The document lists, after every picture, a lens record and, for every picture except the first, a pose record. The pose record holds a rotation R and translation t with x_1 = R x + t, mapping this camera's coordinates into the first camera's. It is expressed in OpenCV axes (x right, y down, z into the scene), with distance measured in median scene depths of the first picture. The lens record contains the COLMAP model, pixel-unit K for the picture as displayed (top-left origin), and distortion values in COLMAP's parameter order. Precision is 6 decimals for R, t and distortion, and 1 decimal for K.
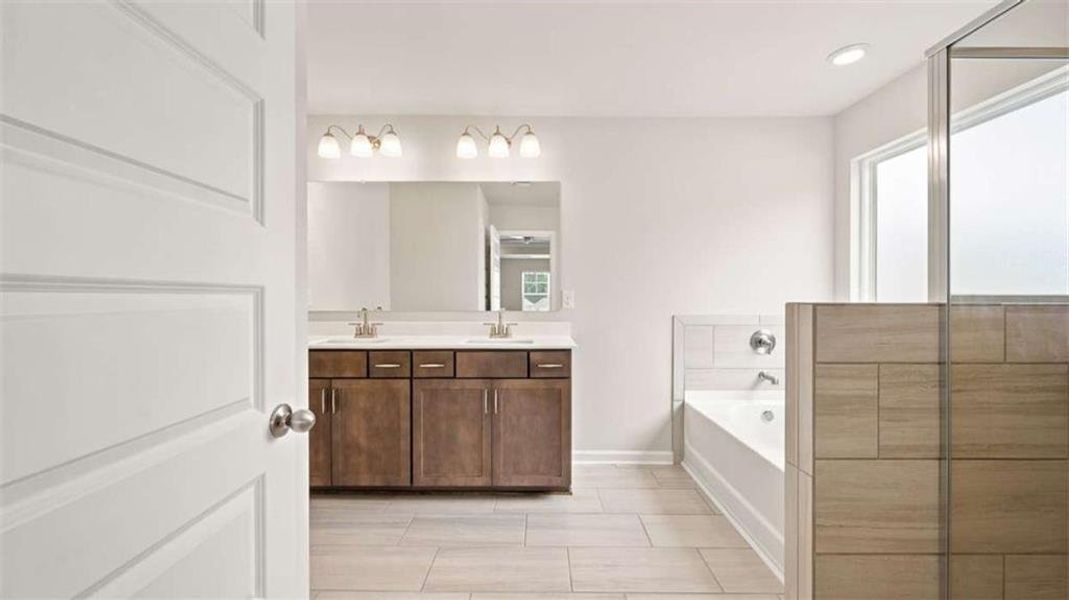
lens RADIAL K [[438.6, 0, 538.1], [0, 438.6, 303.2], [0, 0, 1]] dist [-0.003722, -0.000645]
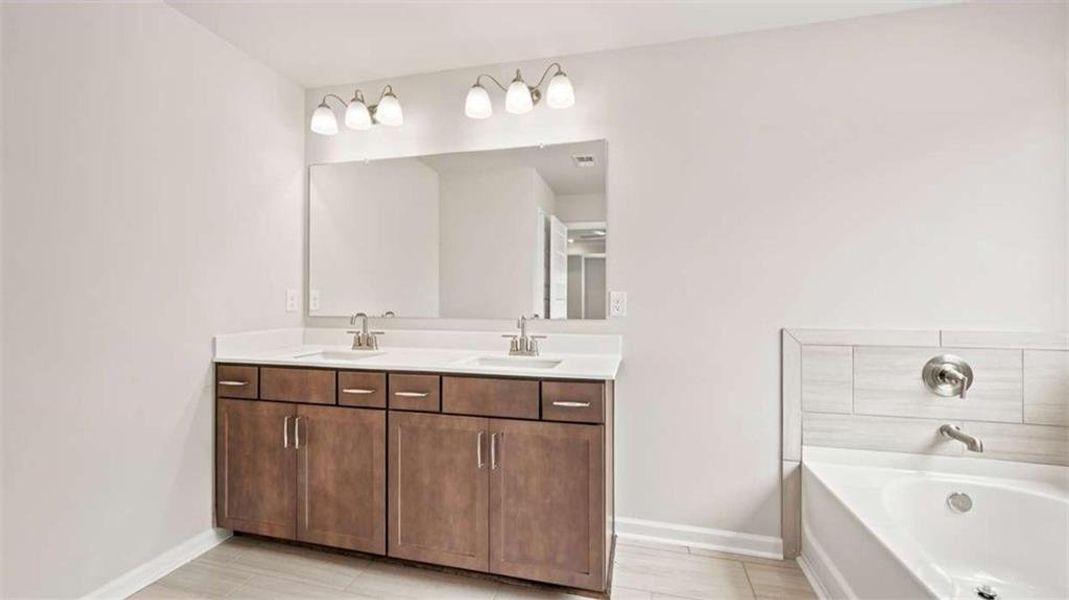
lens RADIAL K [[438.6, 0, 529.8], [0, 438.6, 297.0], [0, 0, 1]] dist [-0.003722, -0.000645]
pose [[0.969937, 0.000540, -0.243354, 0.108458], [-0.005217, 0.999814, -0.018575, -0.005546], [0.243299, 0.019287, 0.969760, 0.292566]]
